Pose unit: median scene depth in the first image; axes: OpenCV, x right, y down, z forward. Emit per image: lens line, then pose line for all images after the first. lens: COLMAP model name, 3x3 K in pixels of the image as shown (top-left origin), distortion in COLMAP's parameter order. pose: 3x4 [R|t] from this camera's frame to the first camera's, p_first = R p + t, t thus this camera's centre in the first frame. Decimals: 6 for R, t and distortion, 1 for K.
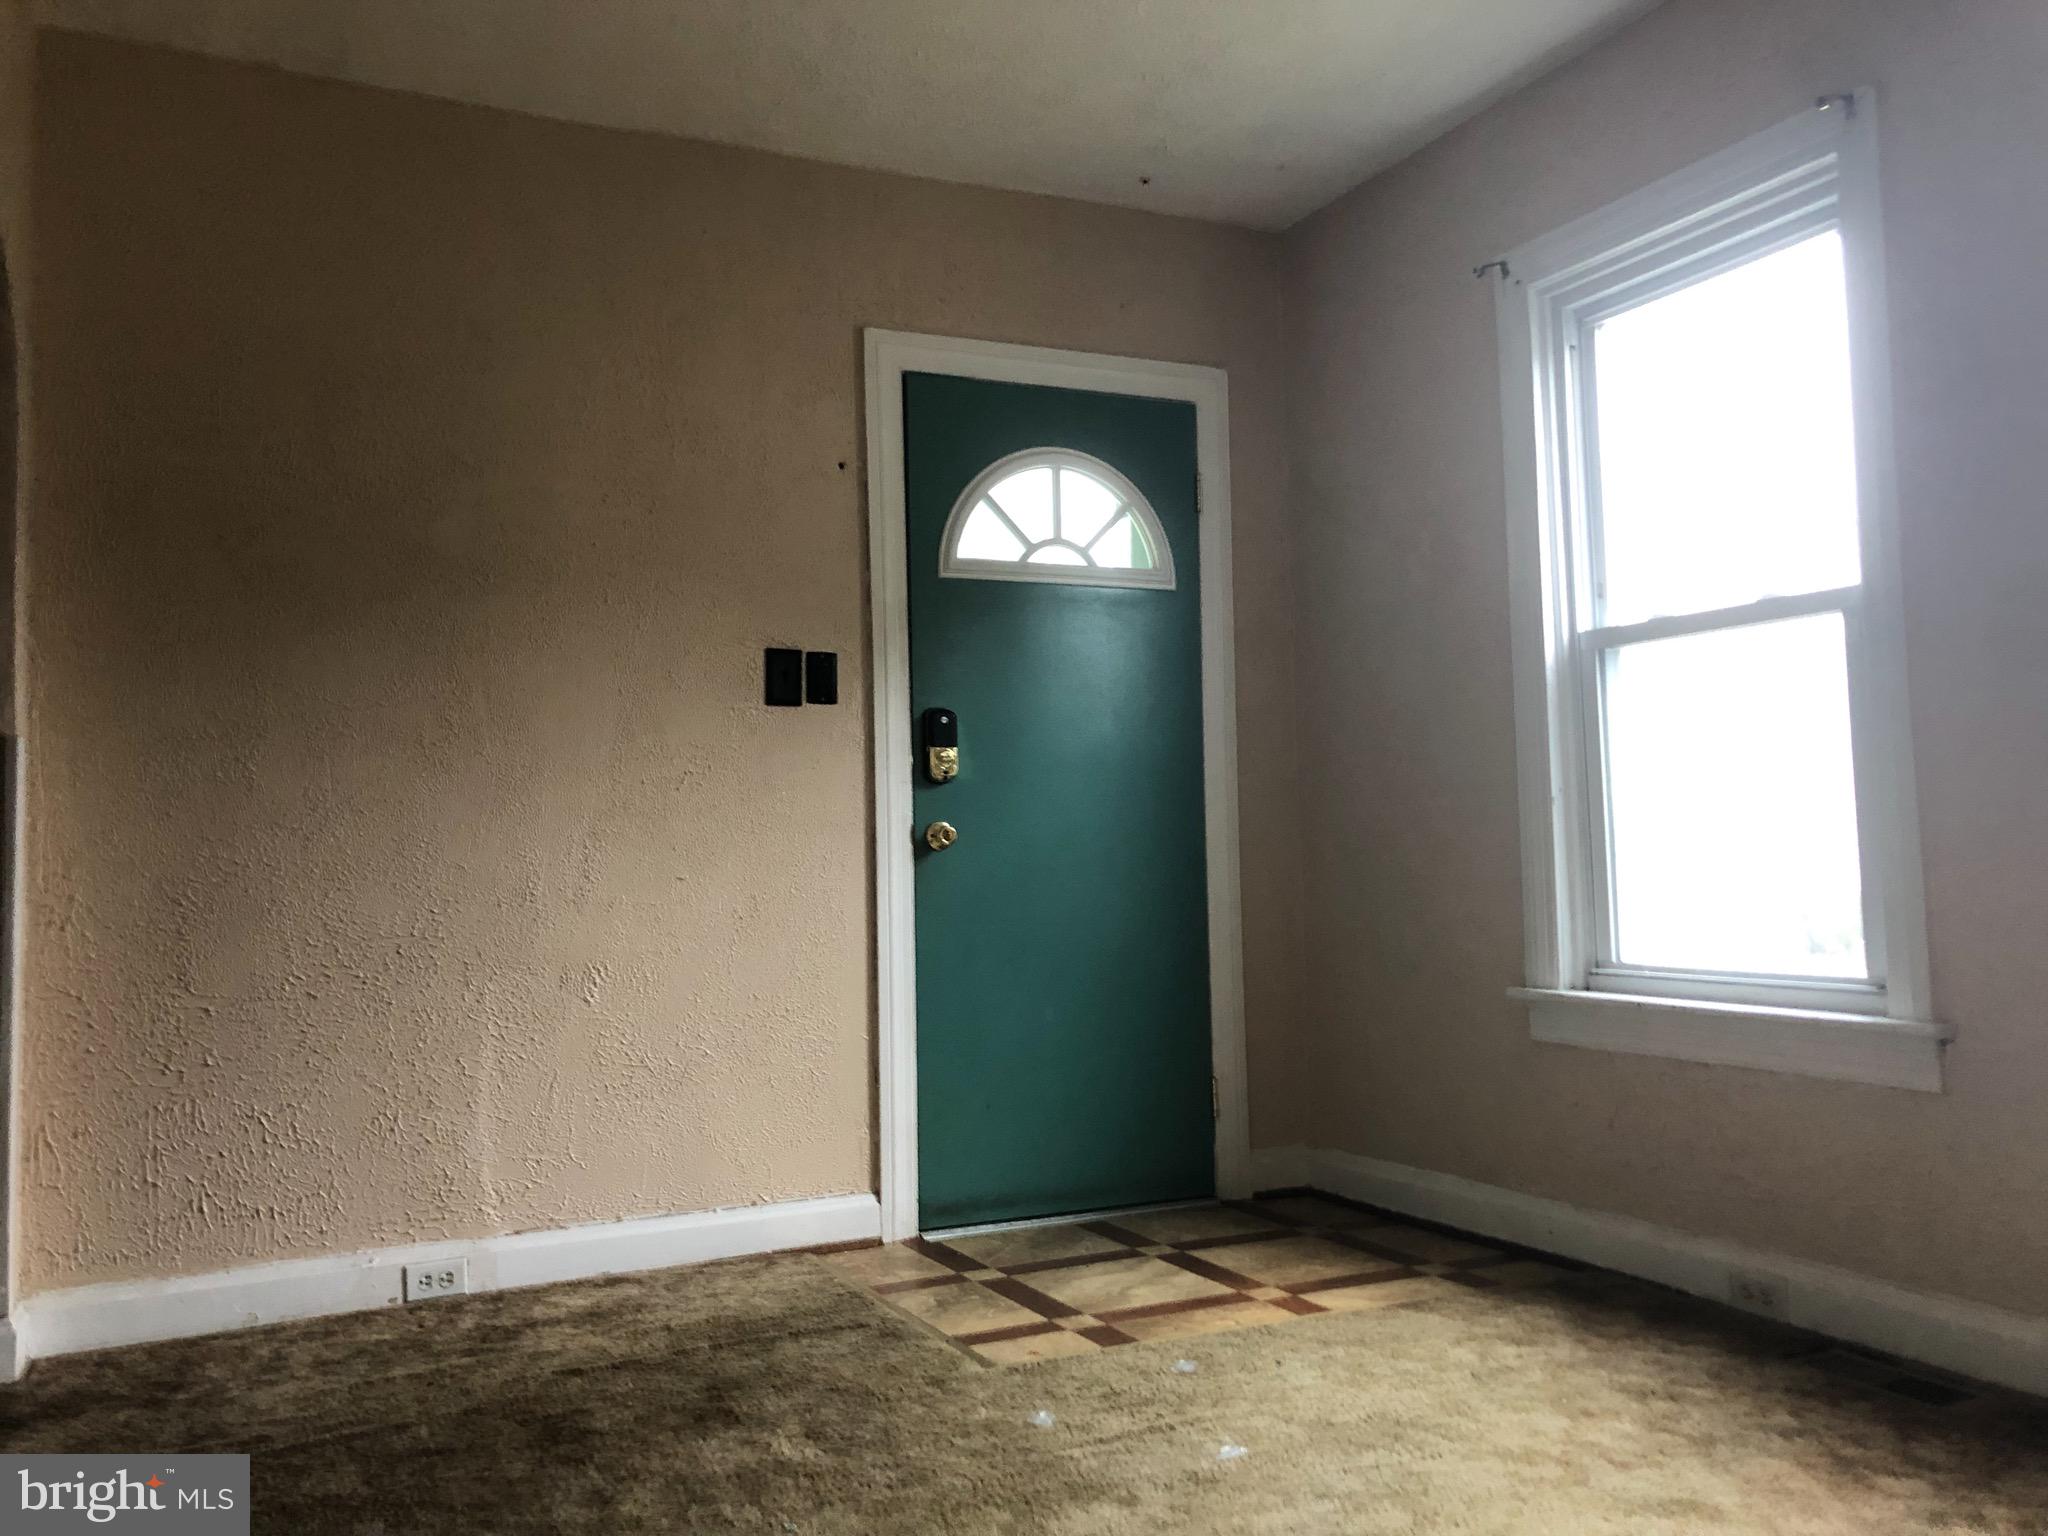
lens RADIAL K [[1687.6, 0, 1015.9], [0, 1687.6, 760.7], [0, 0, 1]] dist [0.010041, 0.004798]
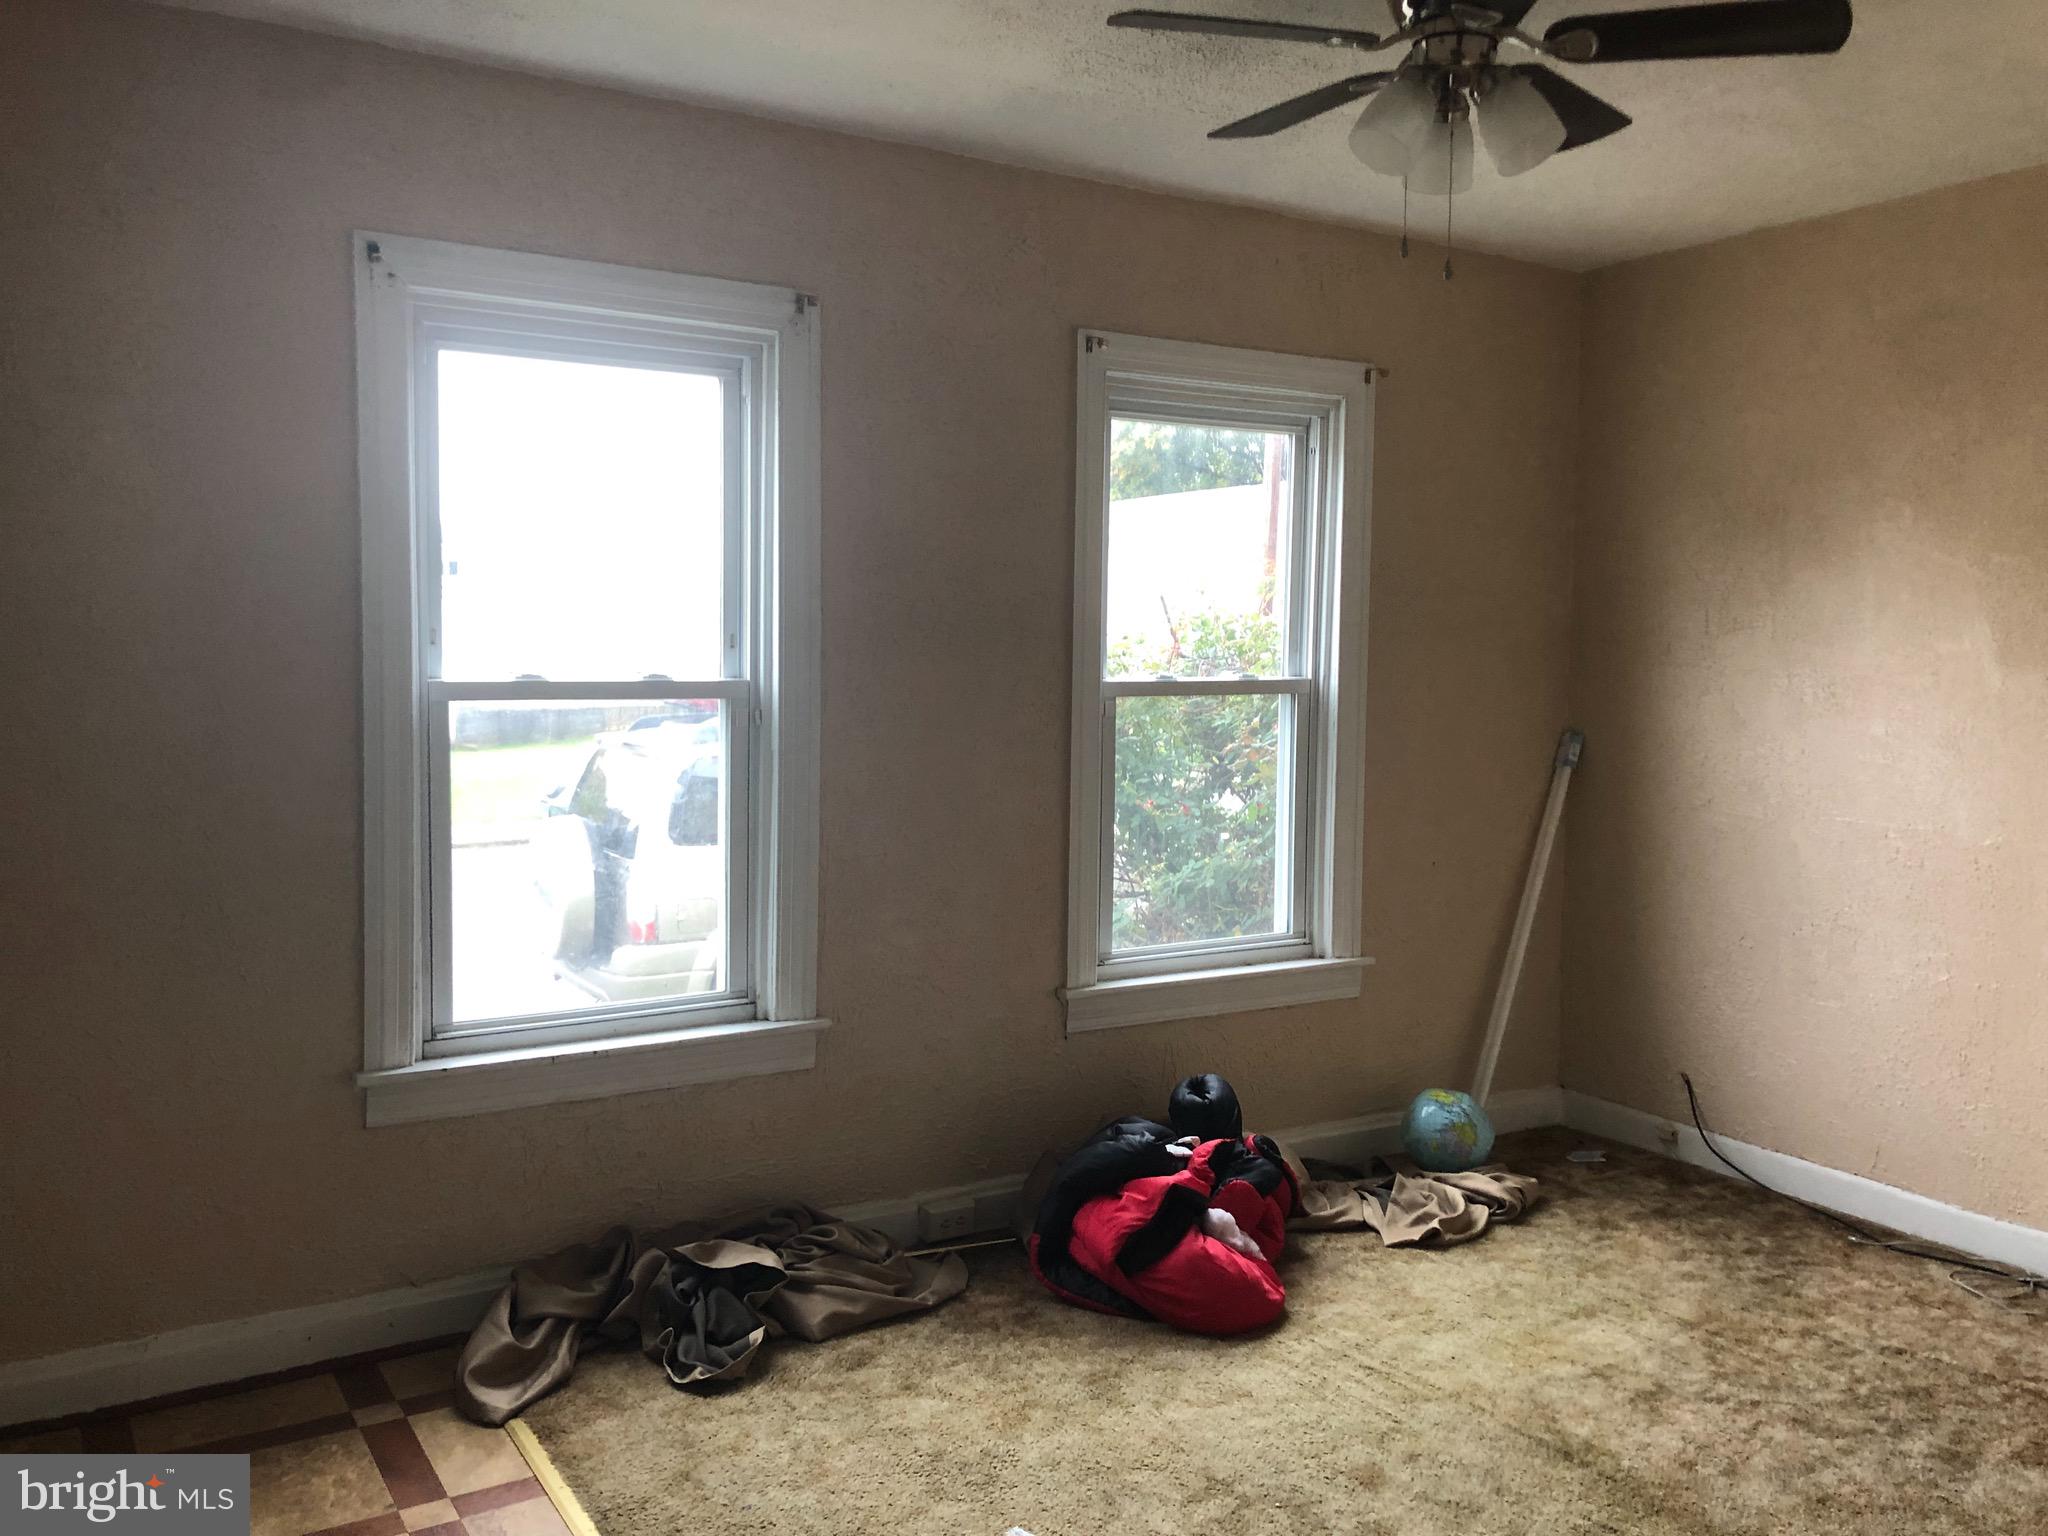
lens RADIAL K [[1687.6, 0, 1015.9], [0, 1687.6, 760.7], [0, 0, 1]] dist [0.010041, 0.004798]
pose [[-0.092605, -0.047739, 0.994558, -0.645925], [-0.061542, 0.997215, 0.042136, -0.094172], [-0.993799, -0.057305, -0.095285, 0.785997]]
